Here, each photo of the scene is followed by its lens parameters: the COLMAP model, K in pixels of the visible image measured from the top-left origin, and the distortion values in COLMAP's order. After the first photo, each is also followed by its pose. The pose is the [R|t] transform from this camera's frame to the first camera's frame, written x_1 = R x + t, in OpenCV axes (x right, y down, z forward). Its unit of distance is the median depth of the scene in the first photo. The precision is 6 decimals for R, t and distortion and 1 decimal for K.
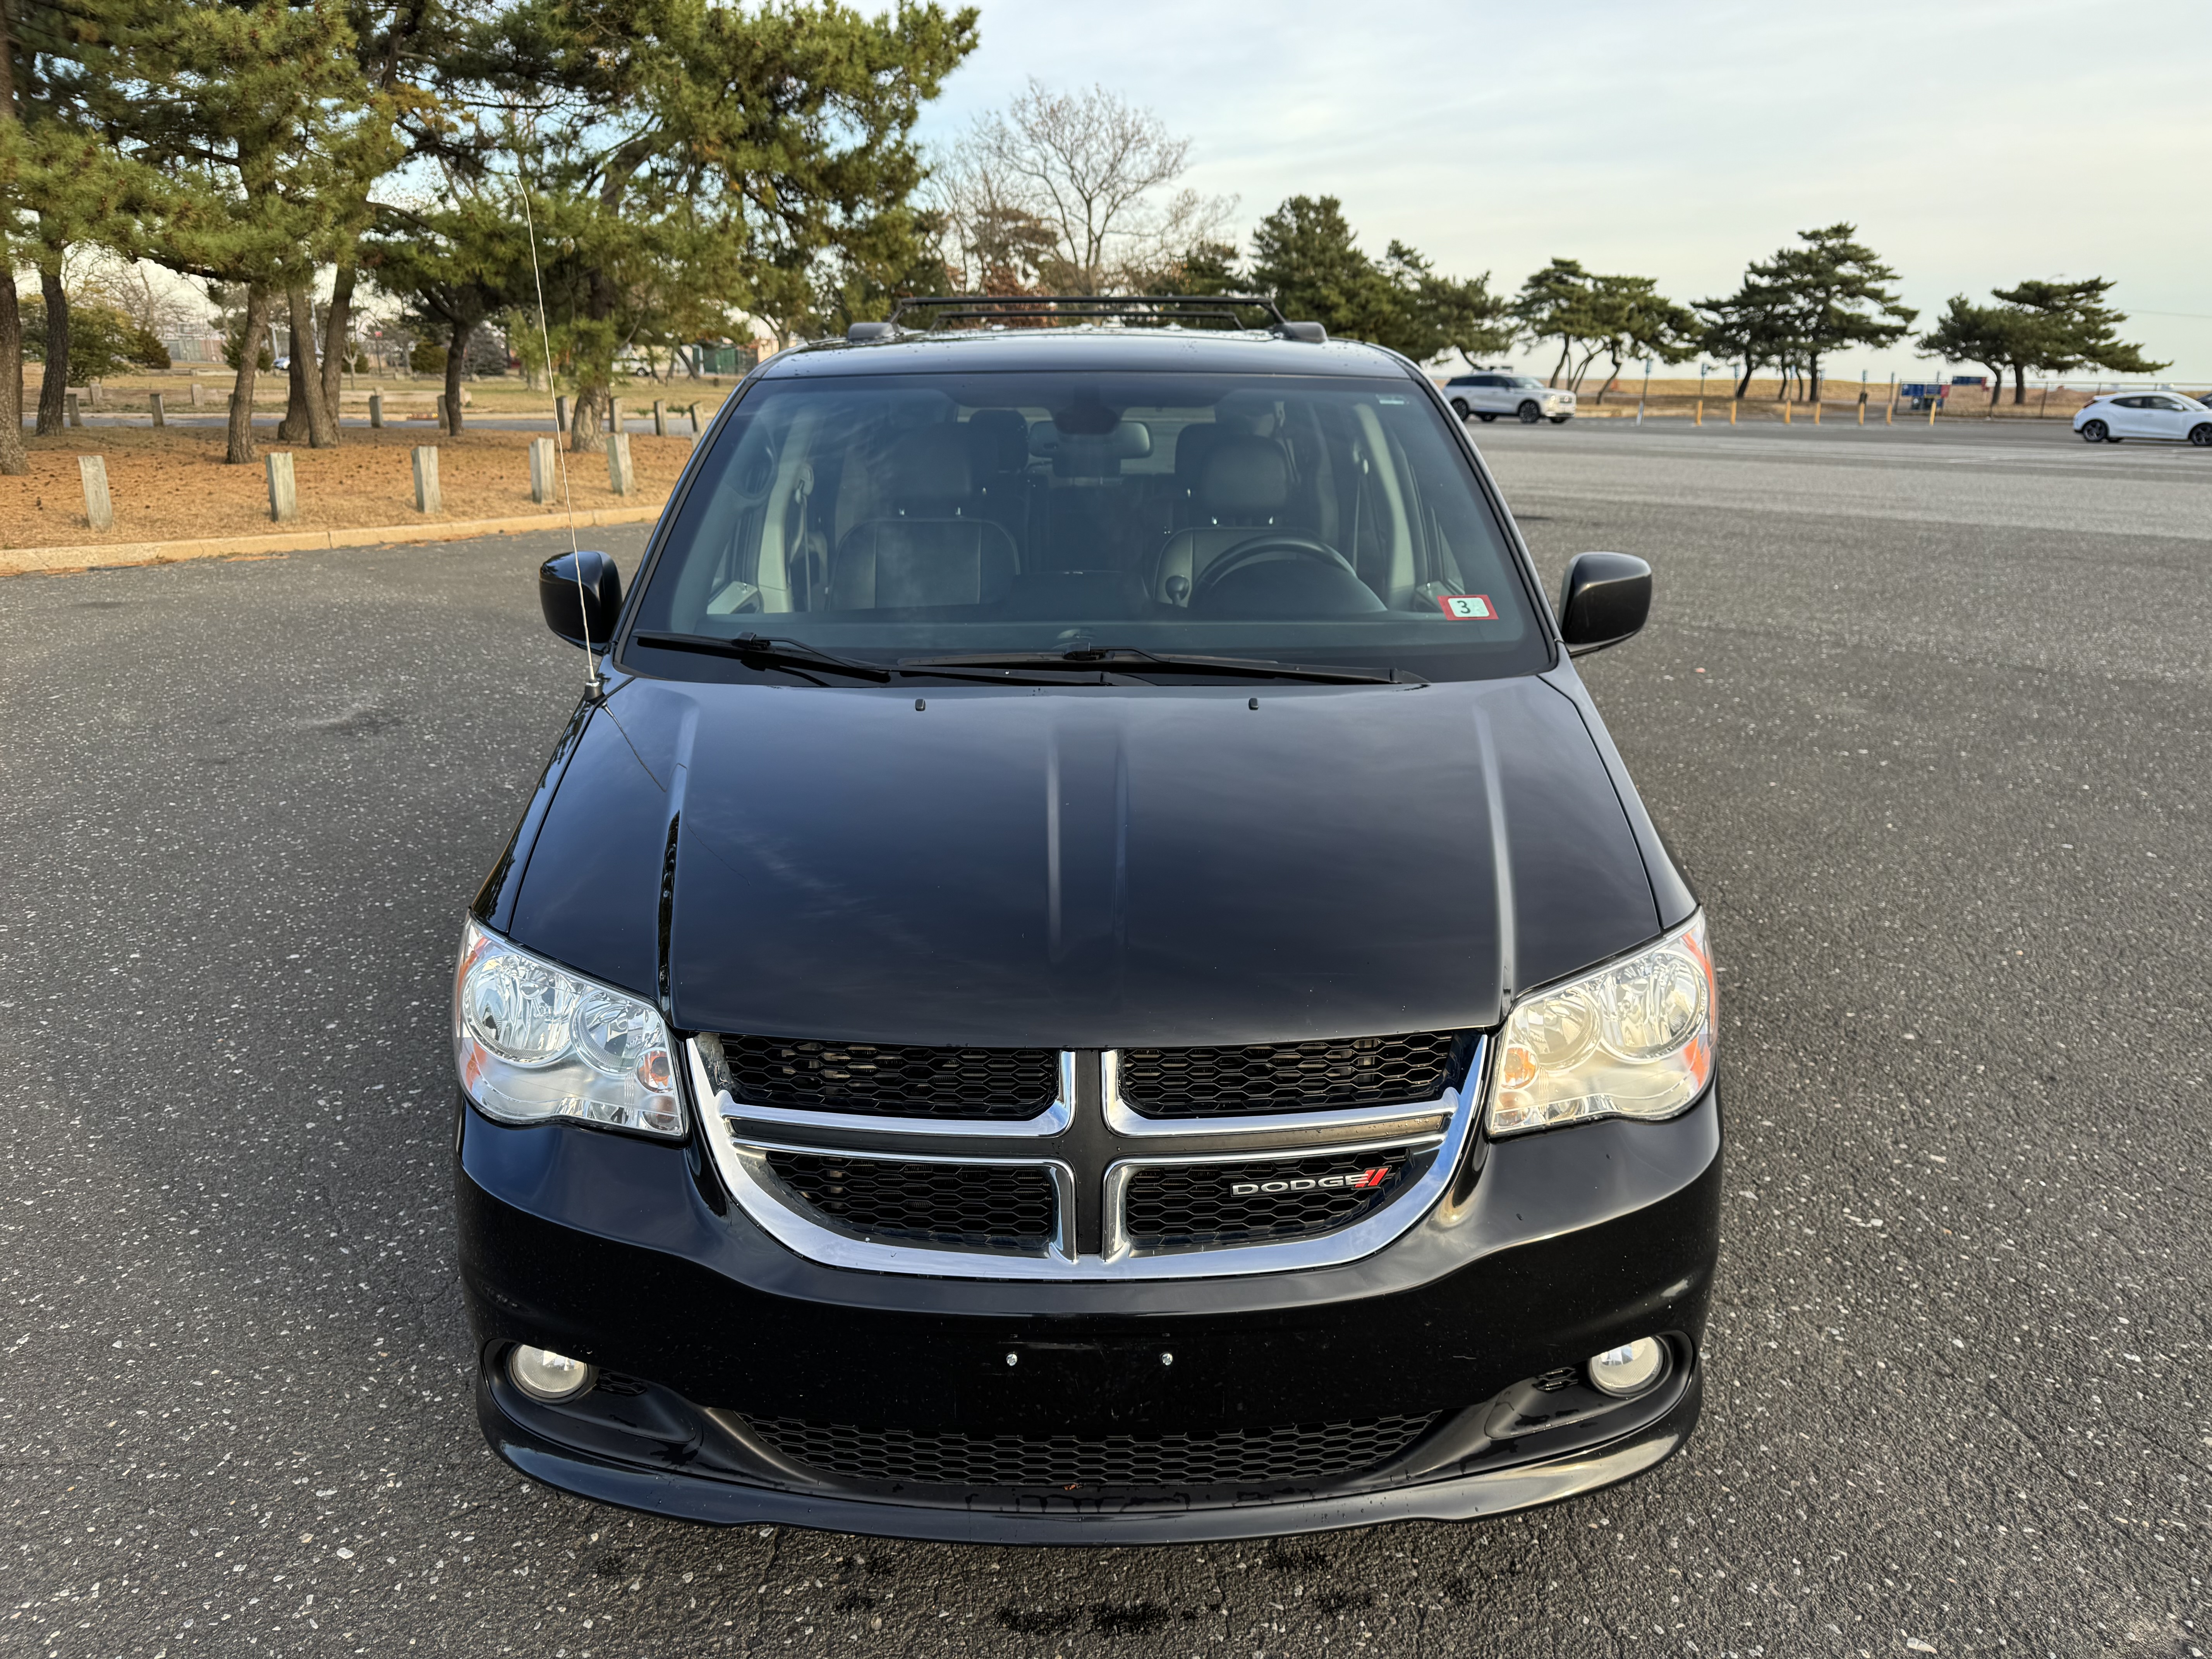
lens RADIAL K [[1621.3, 0, 1106.0], [0, 1621.3, 829.5], [0, 0, 1]] dist [0.000645, -0.005911]
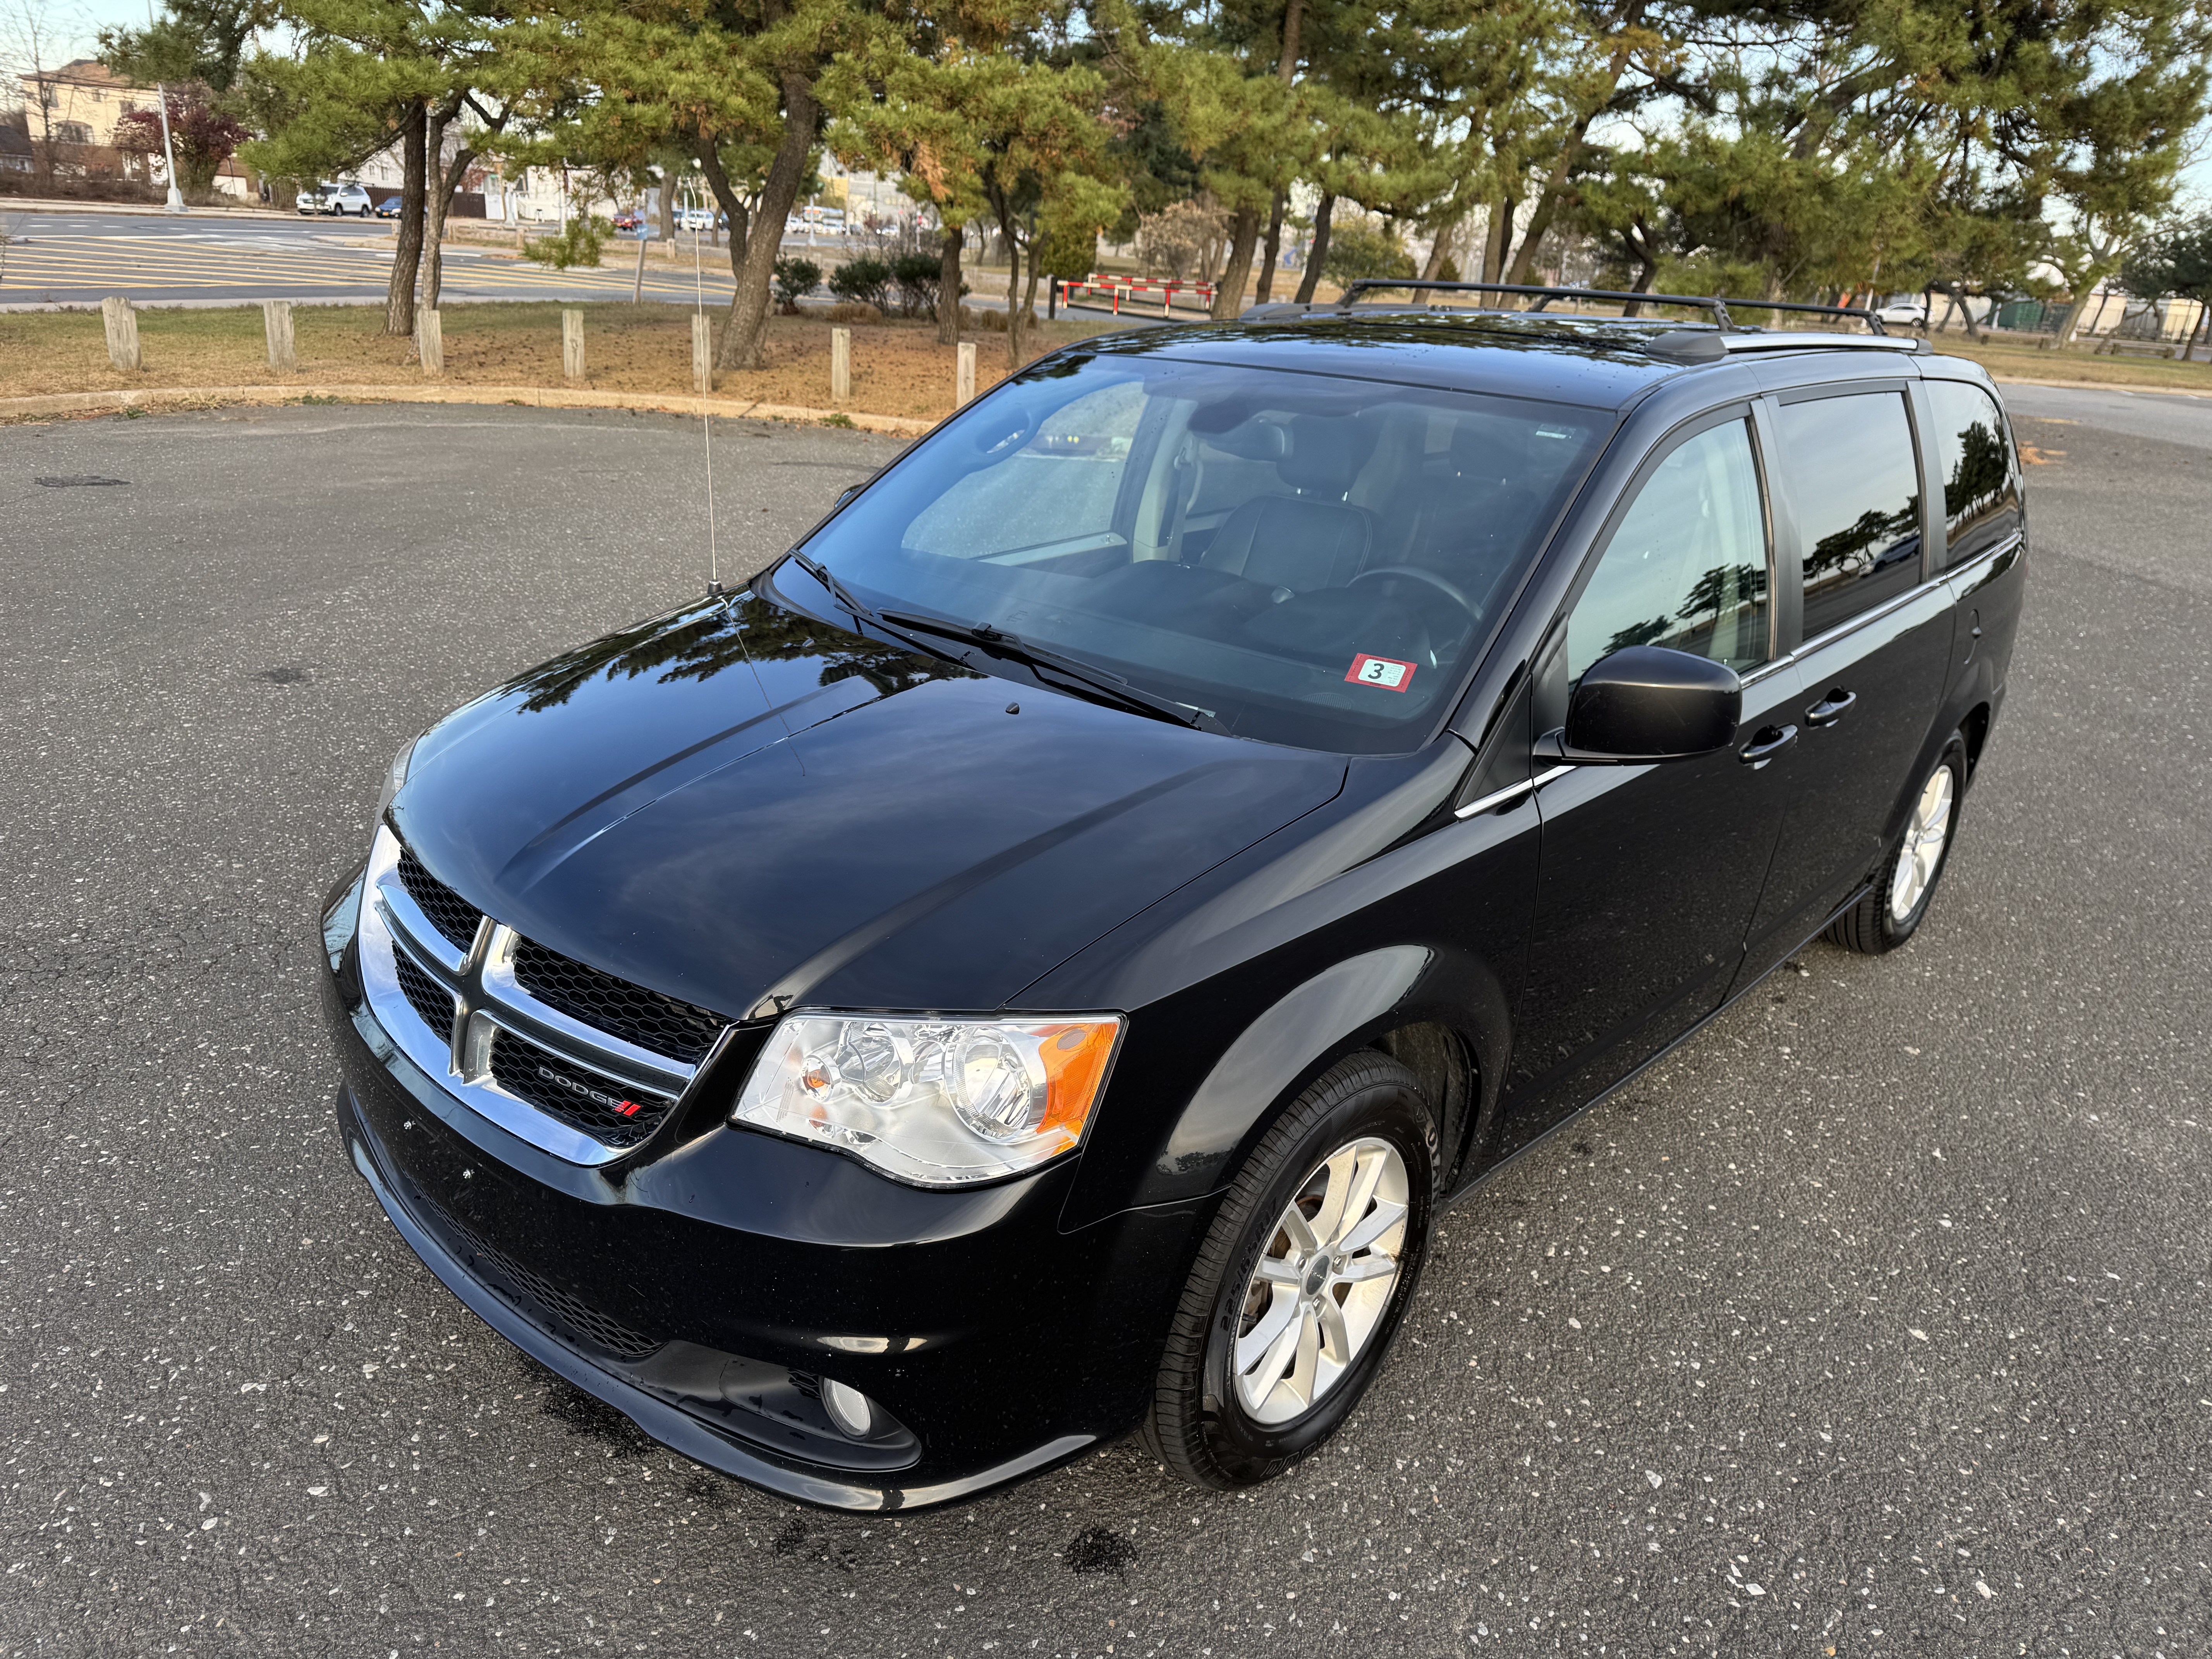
lens RADIAL K [[1621.3, 0, 1106.0], [0, 1621.3, 829.5], [0, 0, 1]] dist [0.000645, -0.005911]
pose [[0.719123, 0.268913, -0.640741, 0.124837], [-0.244262, 0.961063, 0.129206, -0.023267], [0.650537, 0.063594, 0.756807, 0.040240]]
